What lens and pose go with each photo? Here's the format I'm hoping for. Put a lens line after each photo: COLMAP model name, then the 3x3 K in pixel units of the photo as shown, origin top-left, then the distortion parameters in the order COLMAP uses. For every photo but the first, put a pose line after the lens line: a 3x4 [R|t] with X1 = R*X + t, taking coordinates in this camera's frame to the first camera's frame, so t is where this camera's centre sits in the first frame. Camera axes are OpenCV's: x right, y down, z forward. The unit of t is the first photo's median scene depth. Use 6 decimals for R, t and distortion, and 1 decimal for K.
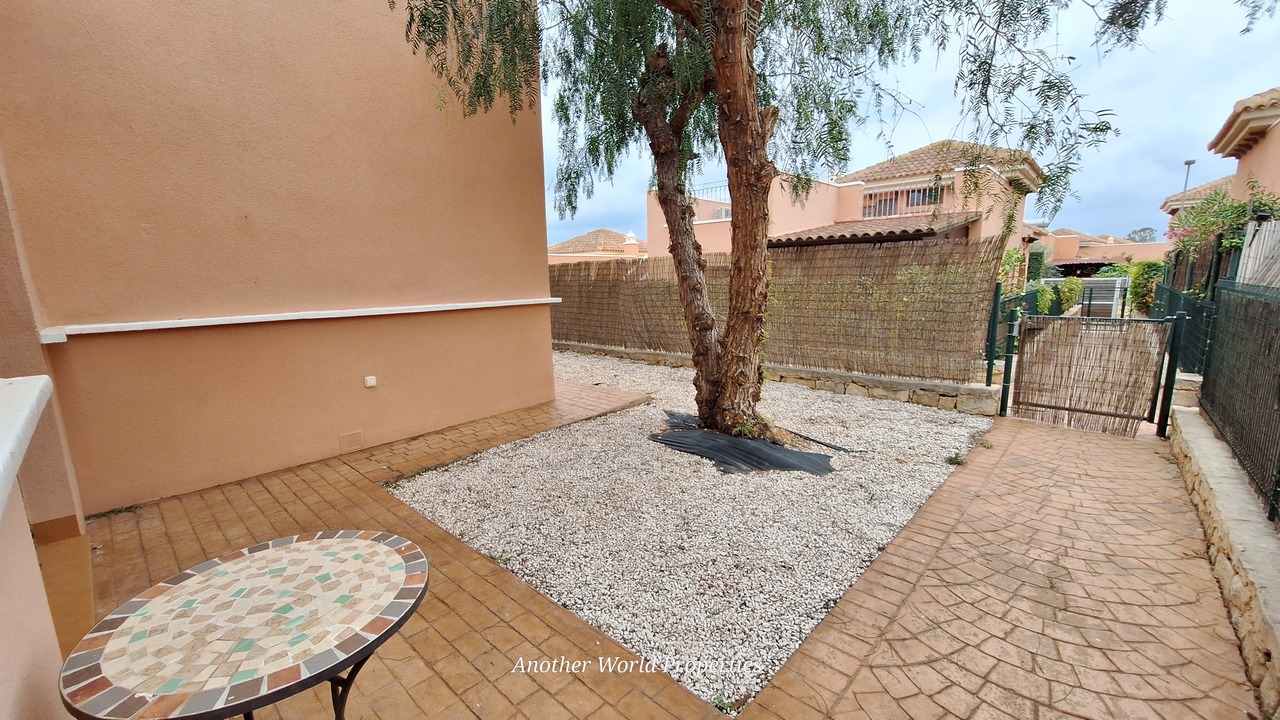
lens RADIAL K [[511.8, 0, 643.0], [0, 511.8, 364.5], [0, 0, 1]] dist [-0.000264, 0.001121]
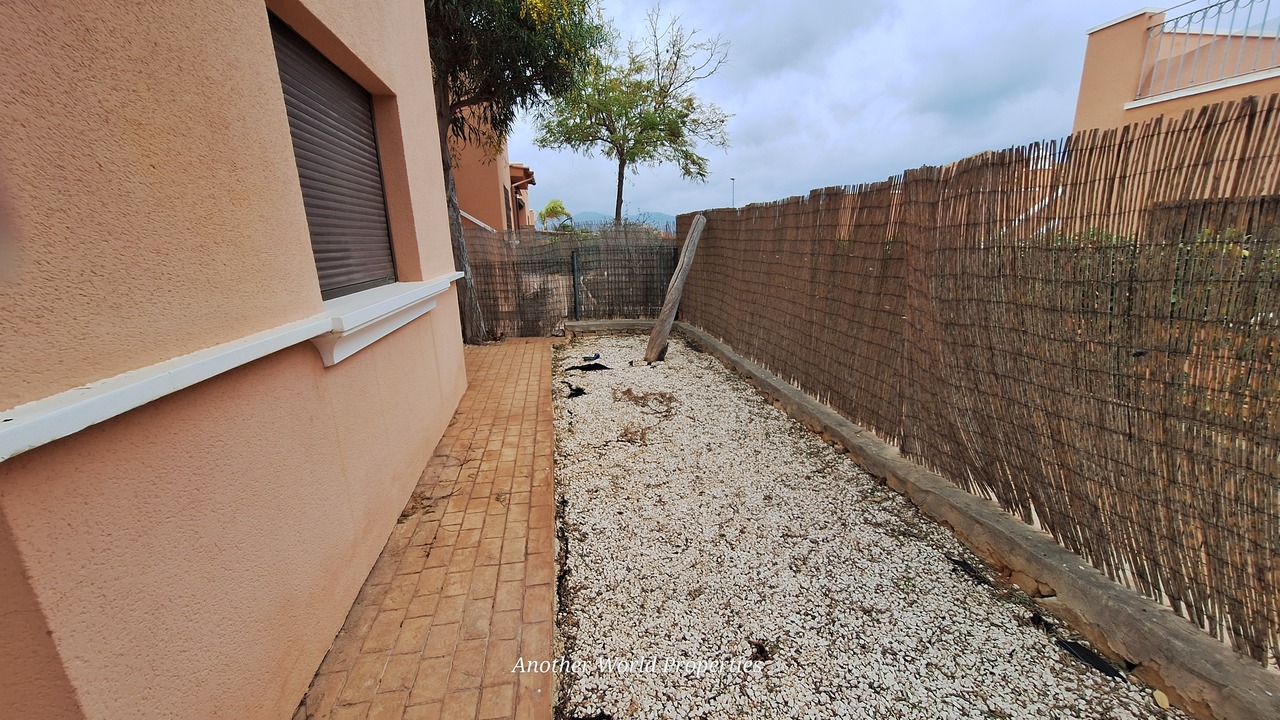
lens RADIAL K [[511.8, 0, 640.5], [0, 511.8, 365.0], [0, 0, 1]] dist [-0.000264, 0.001121]
pose [[0.799993, 0.156572, -0.579220, 0.012075], [-0.106091, 0.987054, 0.120288, -0.107280], [0.590555, -0.034780, 0.806248, 0.627165]]
